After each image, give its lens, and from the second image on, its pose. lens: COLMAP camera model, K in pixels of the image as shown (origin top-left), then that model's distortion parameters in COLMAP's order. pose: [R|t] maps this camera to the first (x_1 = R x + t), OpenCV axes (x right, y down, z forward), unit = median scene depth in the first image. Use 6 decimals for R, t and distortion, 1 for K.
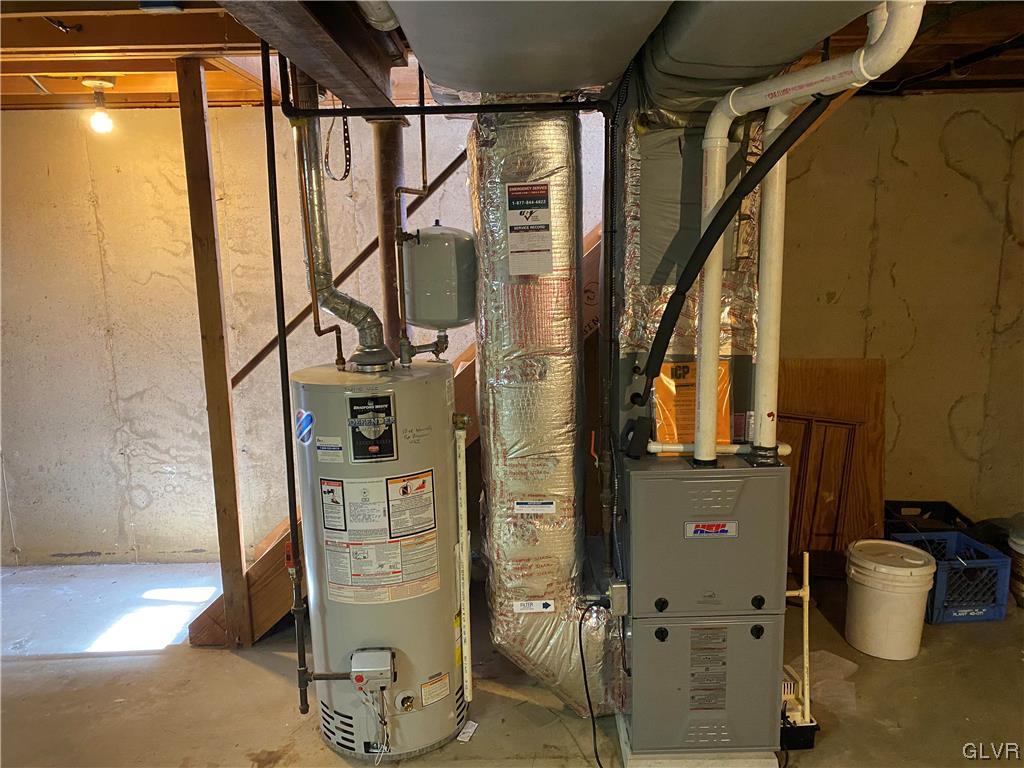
lens RADIAL K [[775.2, 0, 509.3], [0, 775.2, 390.0], [0, 0, 1]] dist [0.033395, -0.027823]
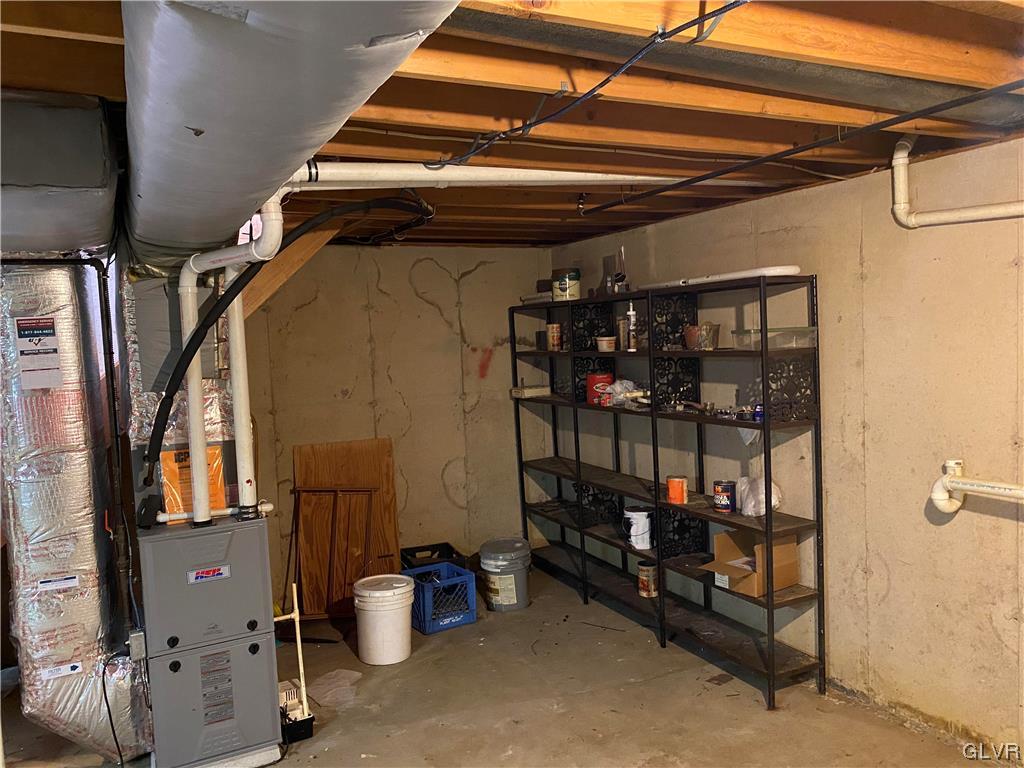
lens RADIAL K [[775.2, 0, 507.7], [0, 775.2, 376.9], [0, 0, 1]] dist [0.033395, -0.027823]
pose [[0.894413, -0.042630, 0.445206, 0.127753], [0.107545, 0.986739, -0.121573, 0.059926], [-0.434120, 0.156616, 0.887137, -0.402059]]
